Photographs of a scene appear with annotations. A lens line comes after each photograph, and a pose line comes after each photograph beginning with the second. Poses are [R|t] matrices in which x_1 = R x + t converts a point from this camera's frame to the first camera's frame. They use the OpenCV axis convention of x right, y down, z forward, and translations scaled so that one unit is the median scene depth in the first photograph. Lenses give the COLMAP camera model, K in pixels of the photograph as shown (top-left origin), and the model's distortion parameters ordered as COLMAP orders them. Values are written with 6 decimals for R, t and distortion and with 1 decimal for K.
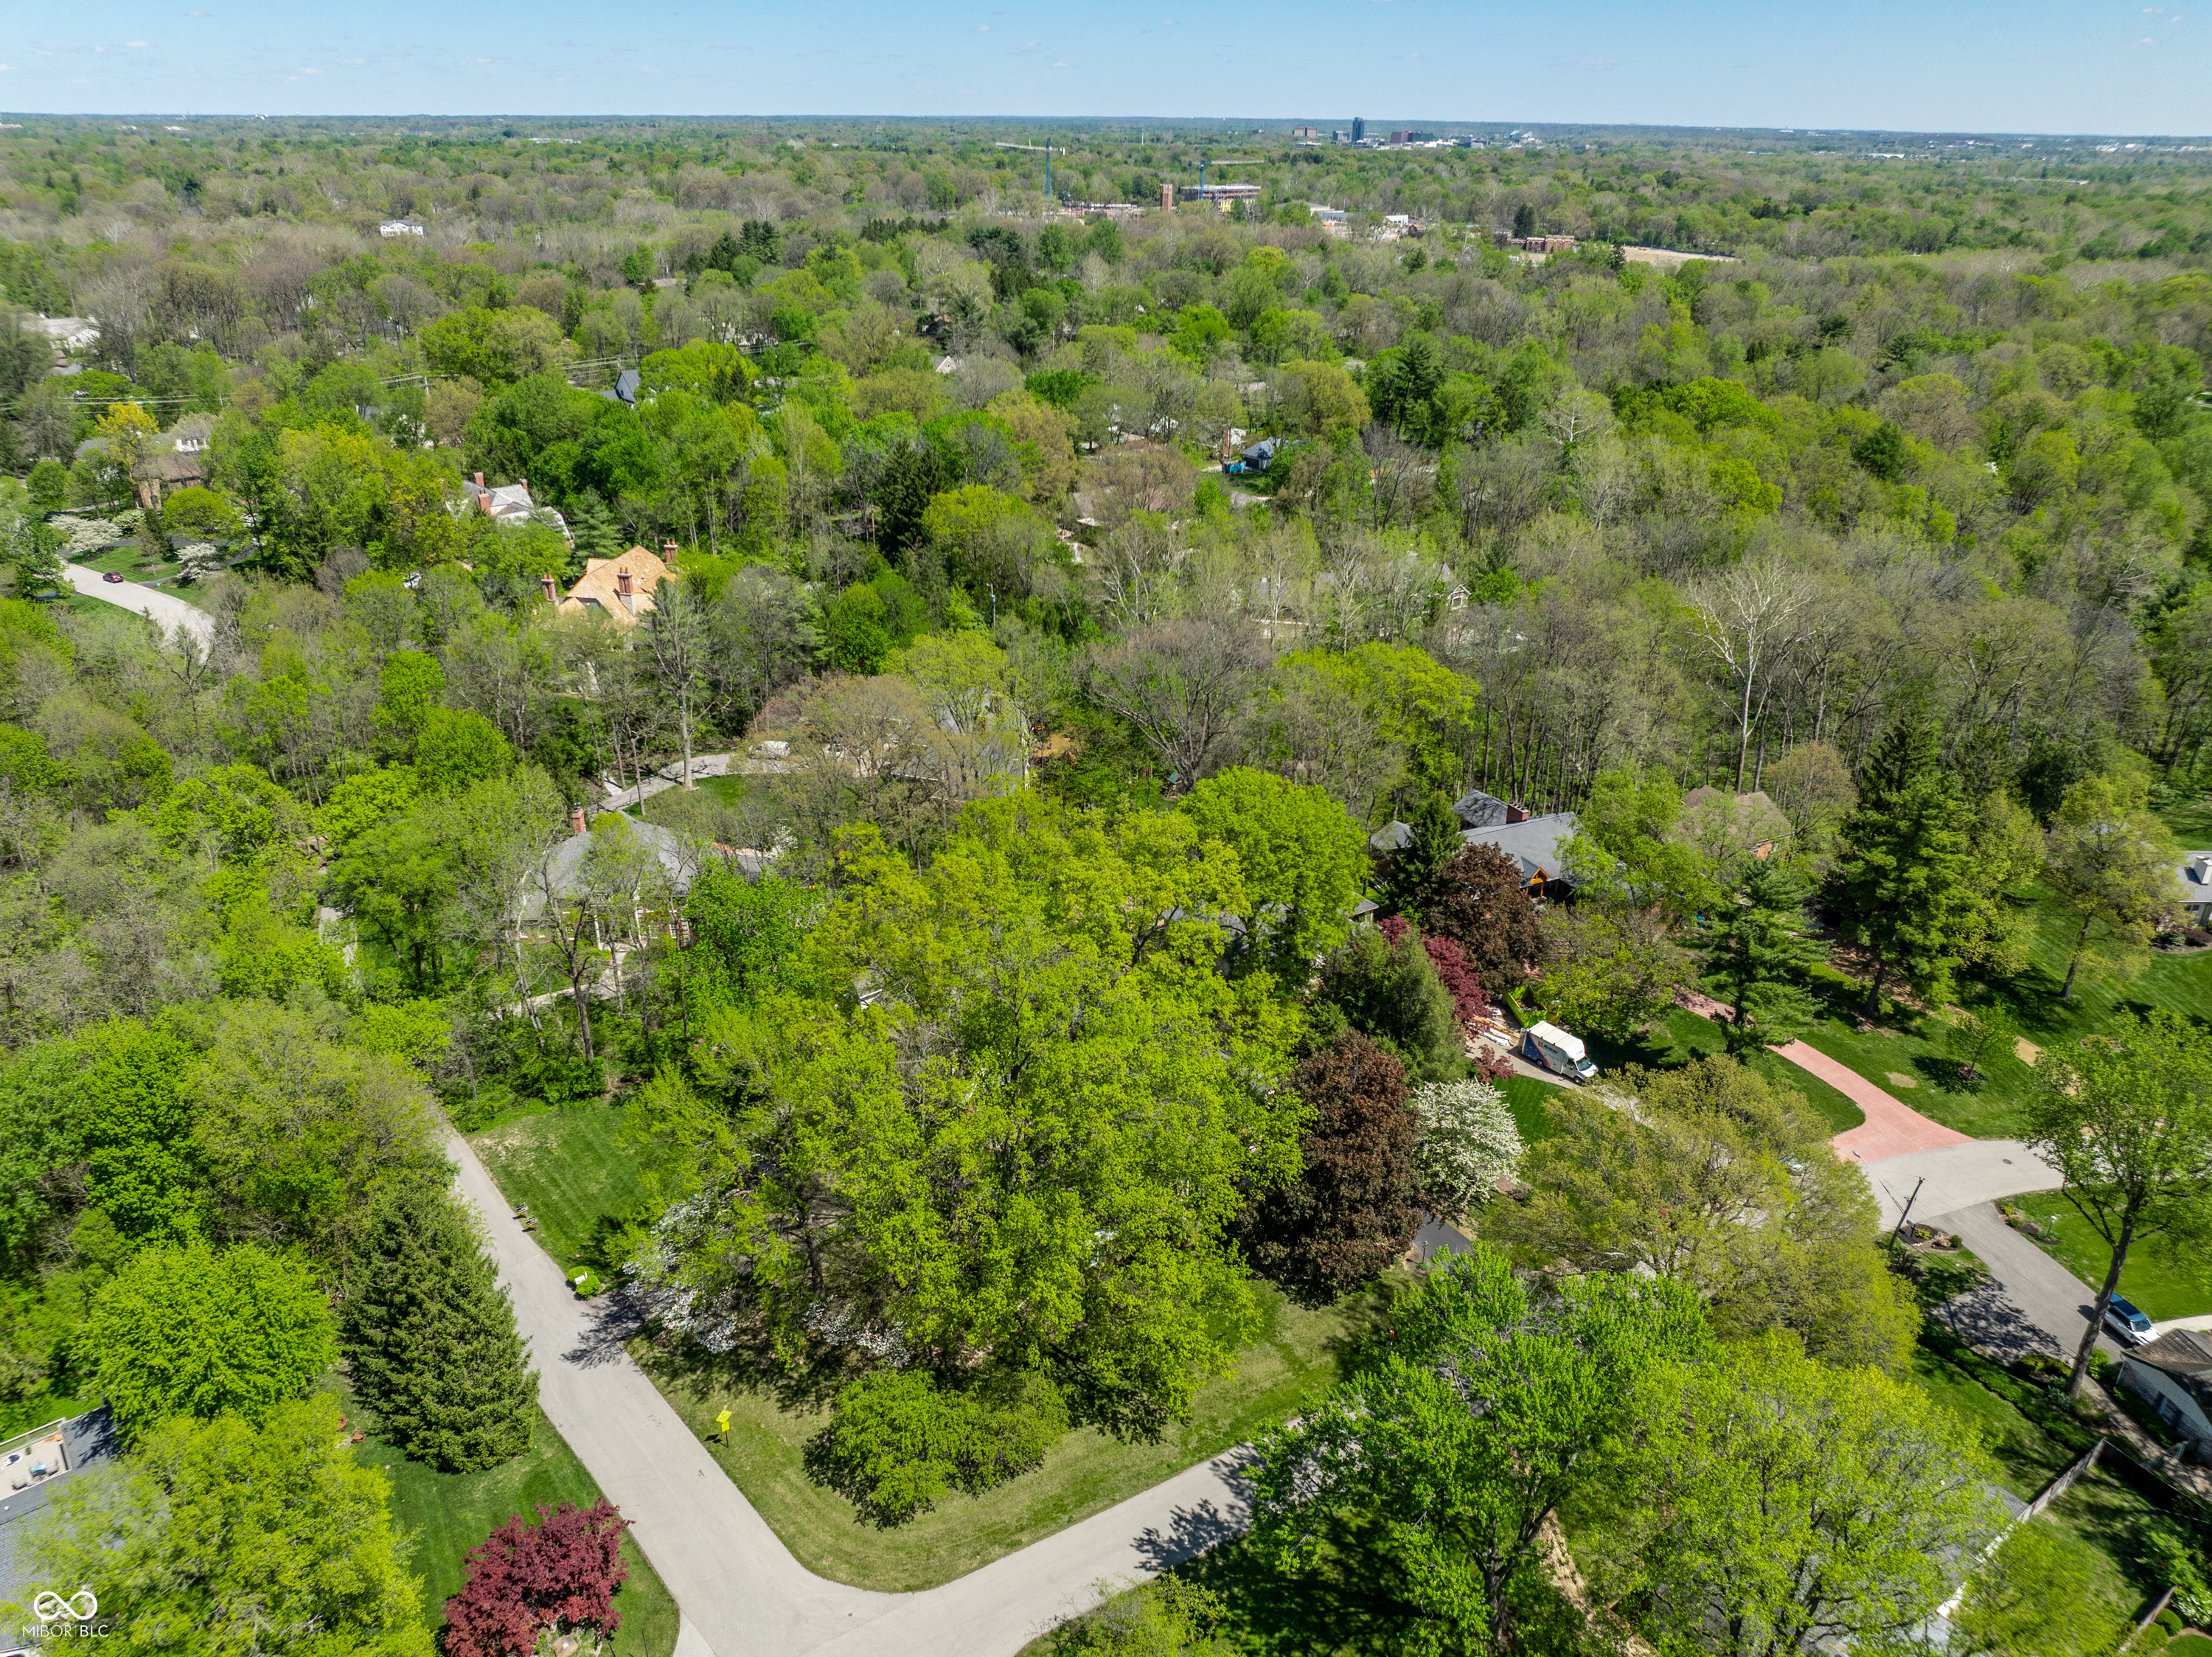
lens RADIAL K [[1556.0, 0, 1122.8], [0, 1556.0, 833.3], [0, 0, 1]] dist [-0.050704, 0.022429]
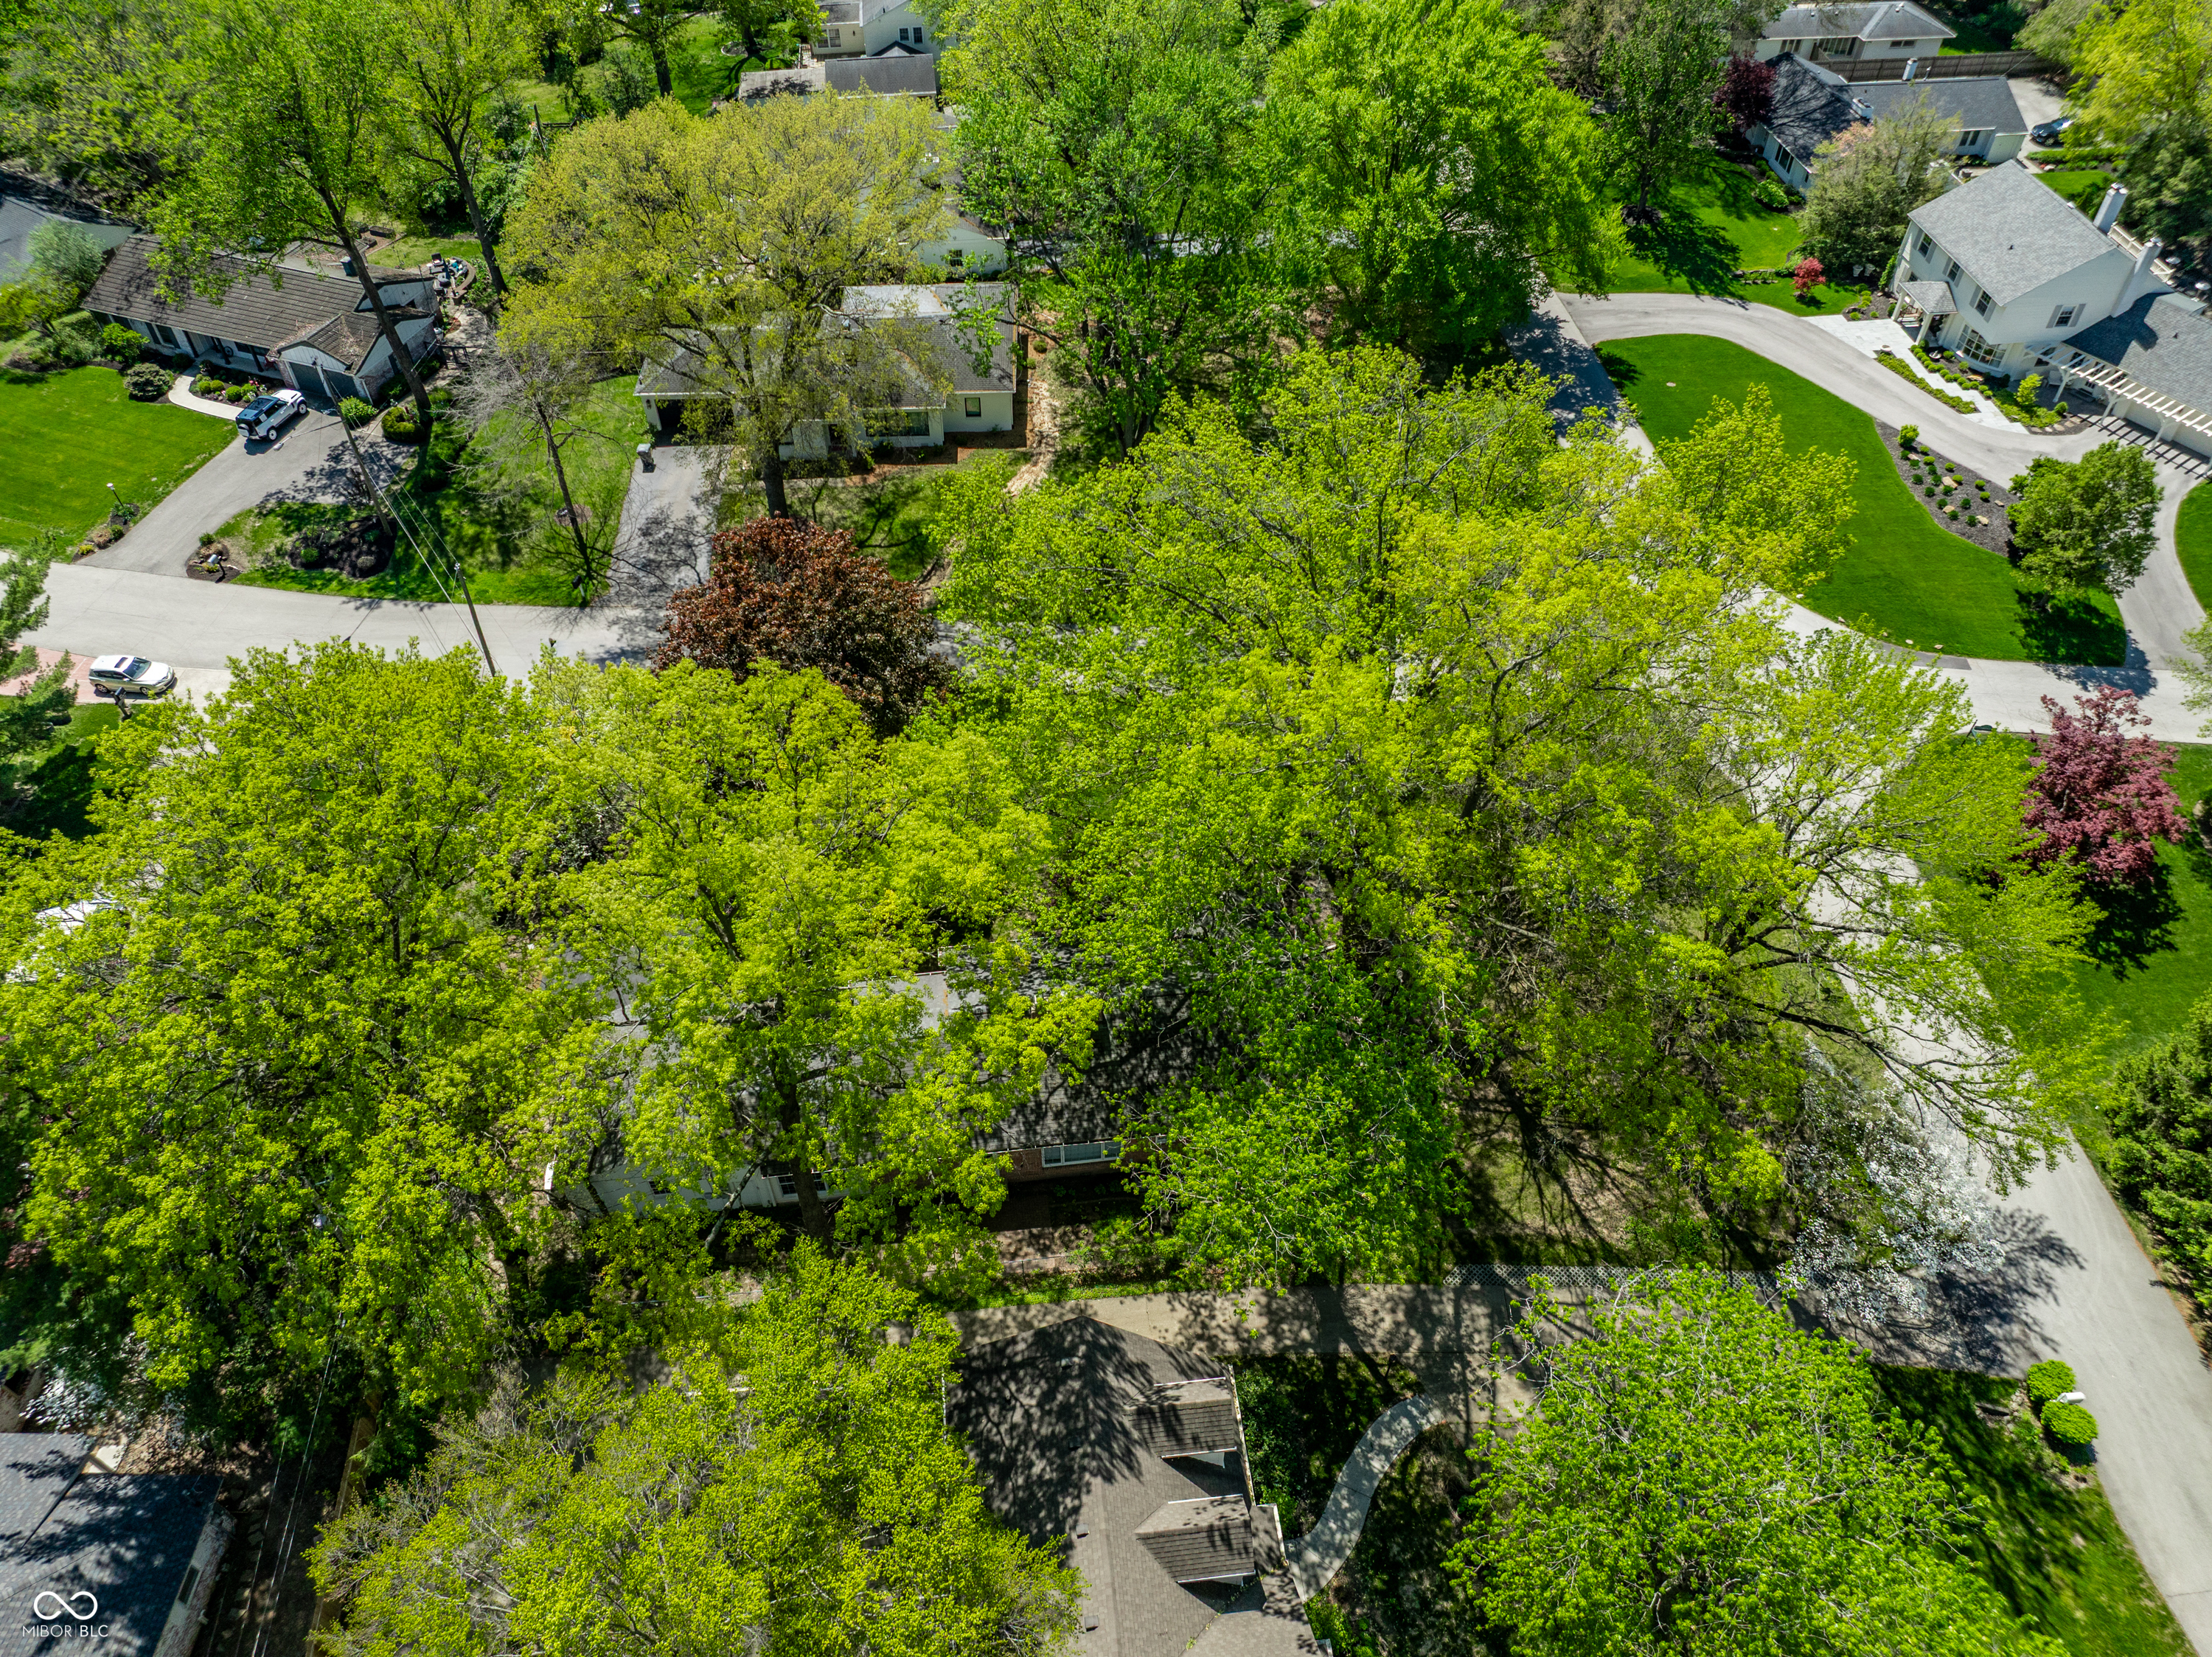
lens RADIAL K [[1556.0, 0, 1110.4], [0, 1556.0, 819.2], [0, 0, 1]] dist [-0.050704, 0.022429]
pose [[-0.824494, -0.423889, 0.374869, -0.211785], [0.231514, 0.351796, 0.906995, -0.321853], [-0.516343, 0.834600, -0.191918, 1.167912]]
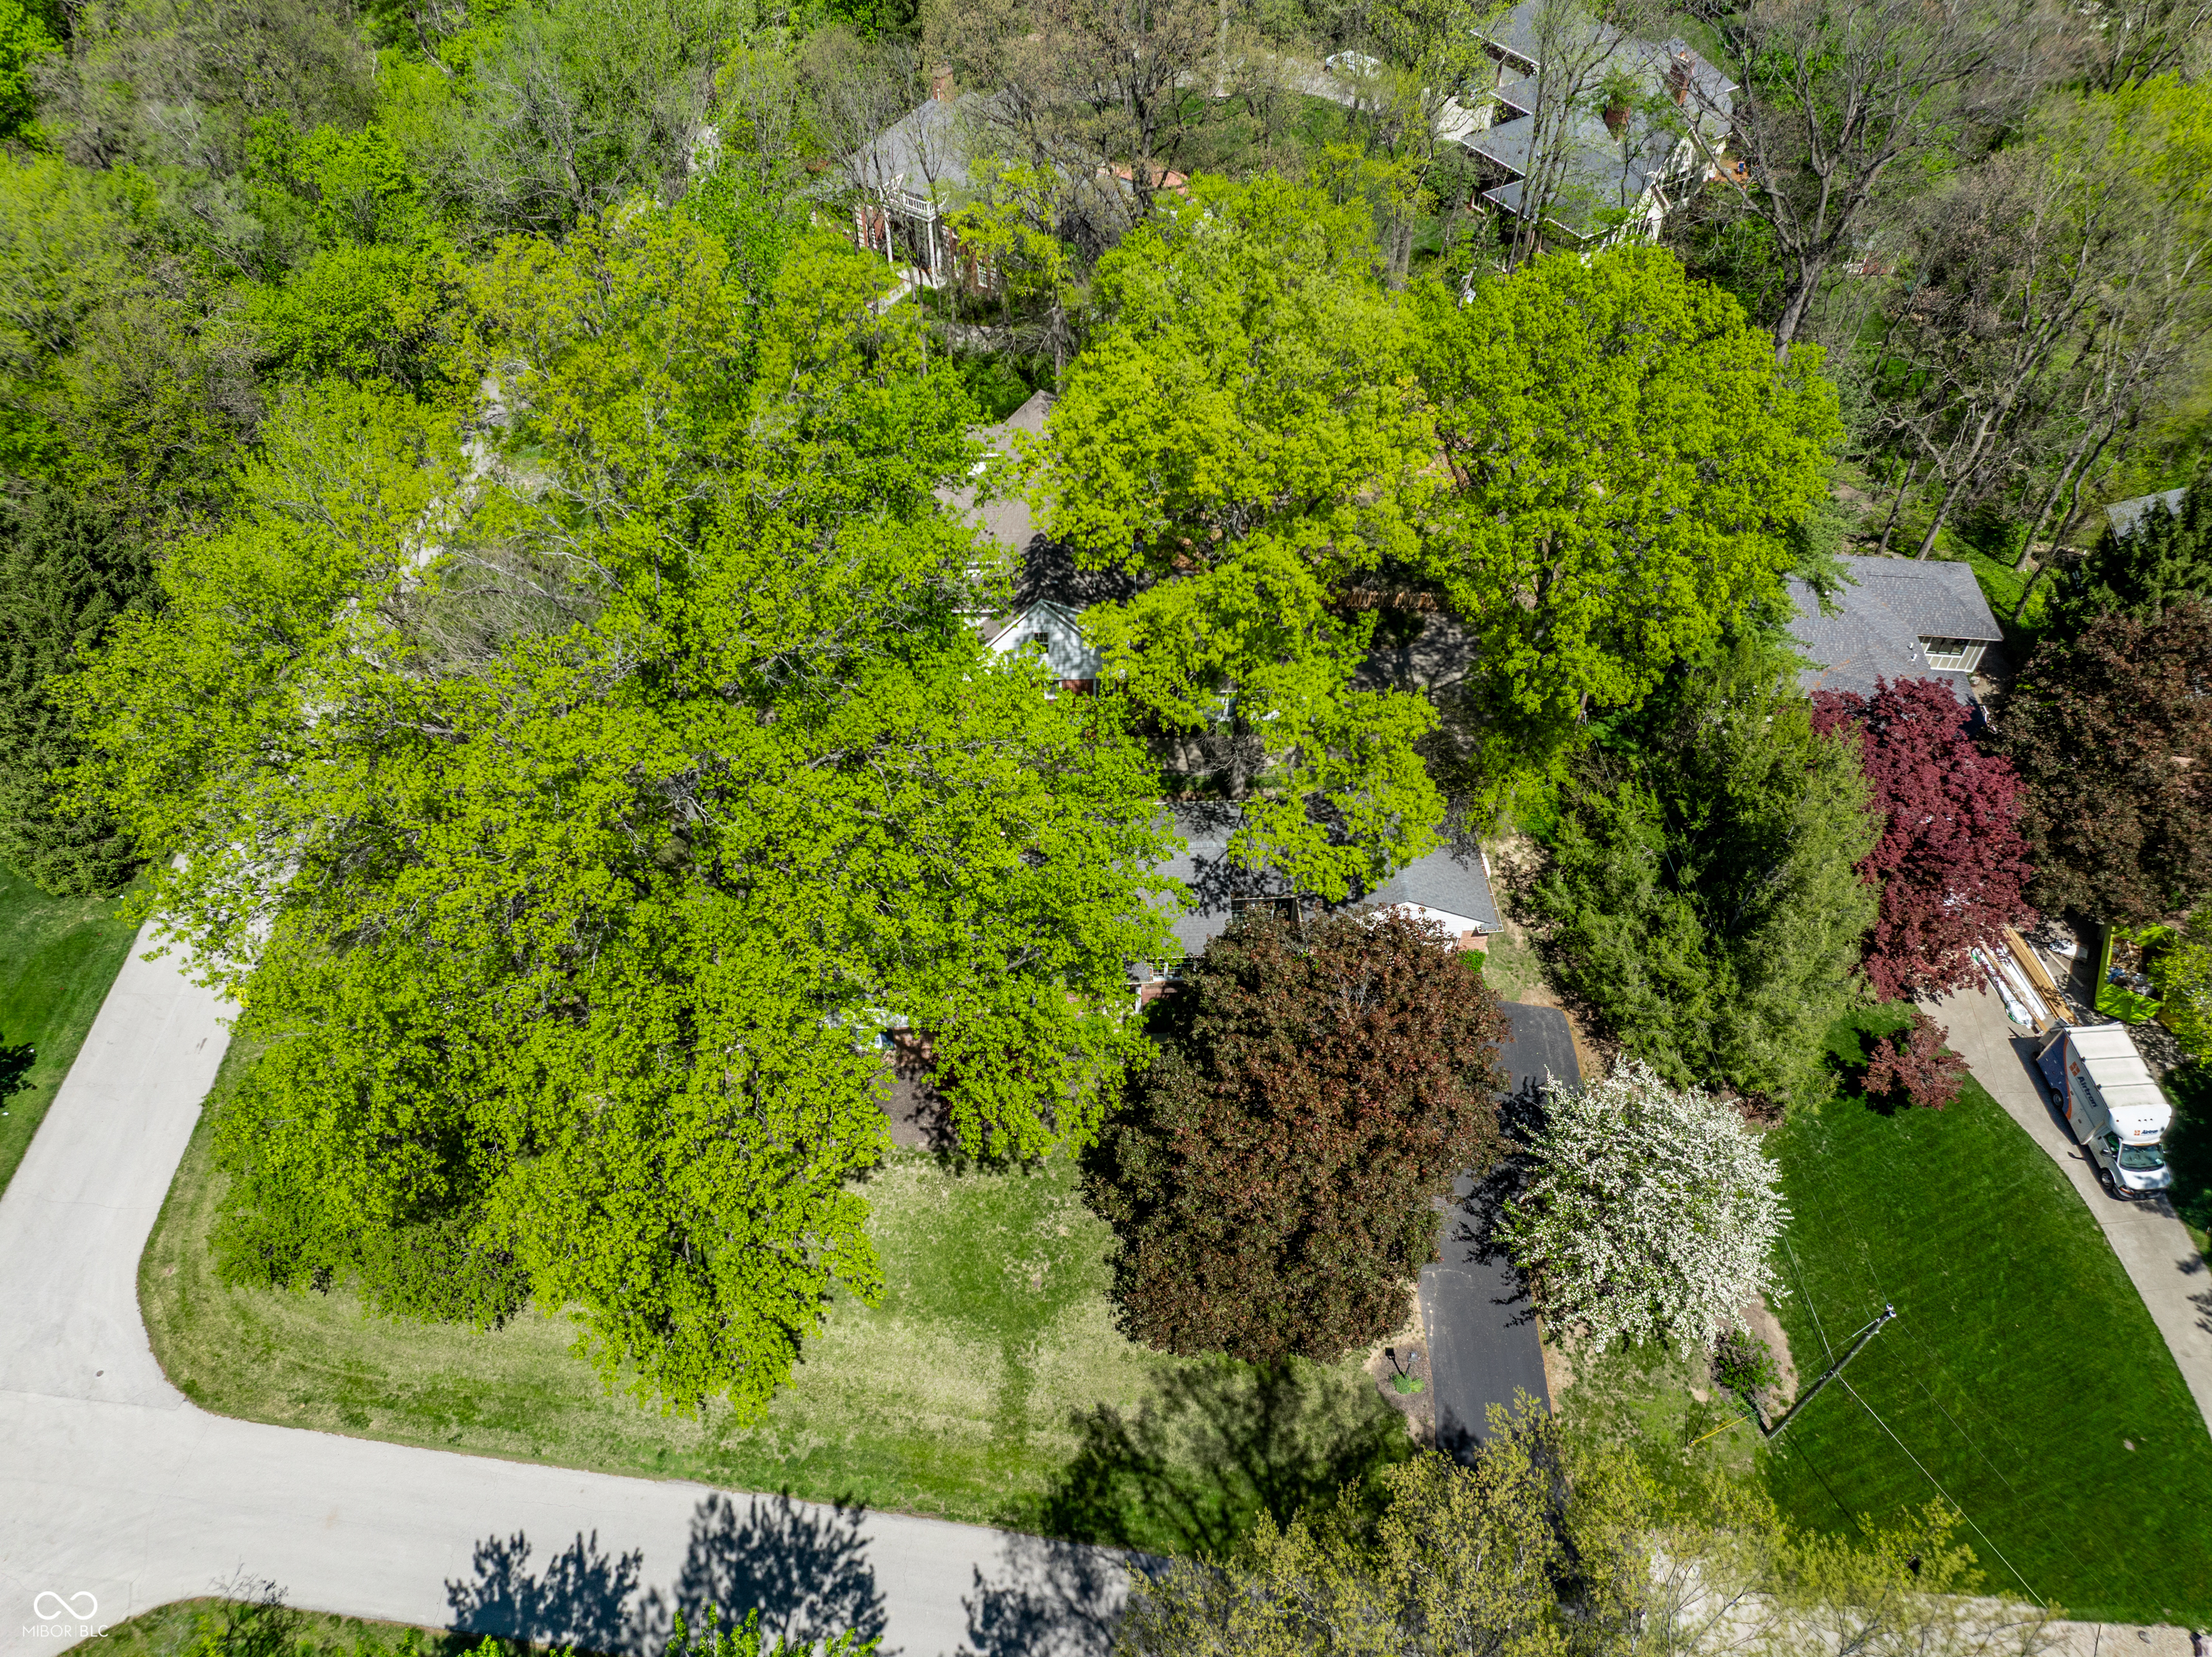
lens RADIAL K [[1556.0, 0, 1088.1], [0, 1556.0, 816.3], [0, 0, 1]] dist [-0.050704, 0.022429]
pose [[0.779821, 0.439102, -0.446171, 0.278347], [-0.247225, 0.870818, 0.424918, -0.063059], [0.575116, -0.221056, 0.787639, 0.651636]]
